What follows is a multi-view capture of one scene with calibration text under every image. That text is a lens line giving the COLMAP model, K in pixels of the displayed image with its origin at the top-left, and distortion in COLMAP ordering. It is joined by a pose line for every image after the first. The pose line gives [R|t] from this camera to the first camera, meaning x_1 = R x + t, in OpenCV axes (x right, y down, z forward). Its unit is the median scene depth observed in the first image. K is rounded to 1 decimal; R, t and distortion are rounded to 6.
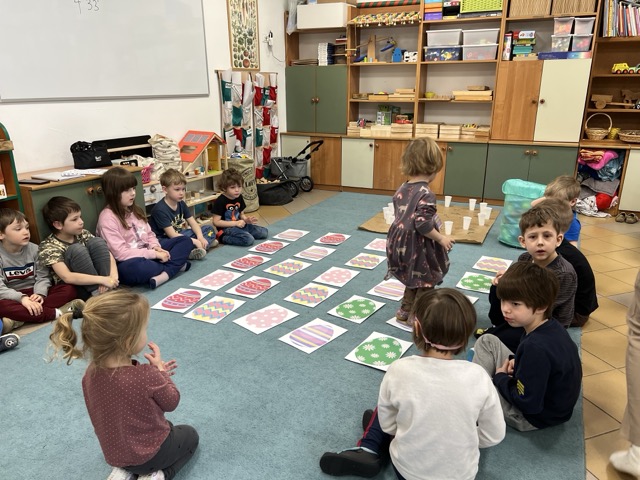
lens RADIAL K [[477.5, 0, 317.8], [0, 477.5, 239.4], [0, 0, 1]] dist [0.047510, -0.052028]
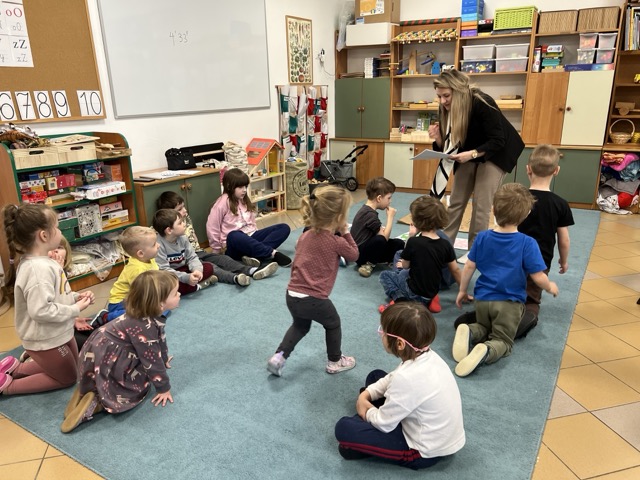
lens RADIAL K [[477.5, 0, 317.3], [0, 477.5, 246.2], [0, 0, 1]] dist [0.047510, -0.052028]
pose [[0.995811, 0.013737, -0.090397, -0.002312], [-0.013067, 0.999883, 0.008003, 0.024889], [0.090497, -0.006788, 0.995874, -0.144421]]
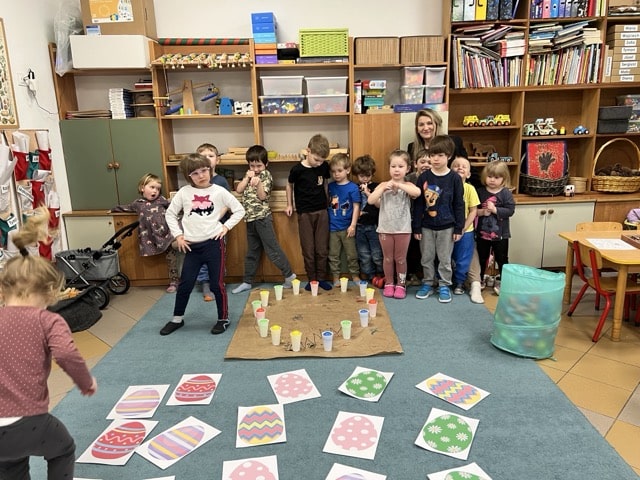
lens RADIAL K [[477.5, 0, 323.4], [0, 477.5, 242.0], [0, 0, 1]] dist [0.047510, -0.052028]
pose [[0.893195, -0.121236, 0.433019, -0.058735], [0.157165, 0.986405, -0.048013, -0.110857], [-0.421311, 0.110940, 0.900105, 0.275858]]
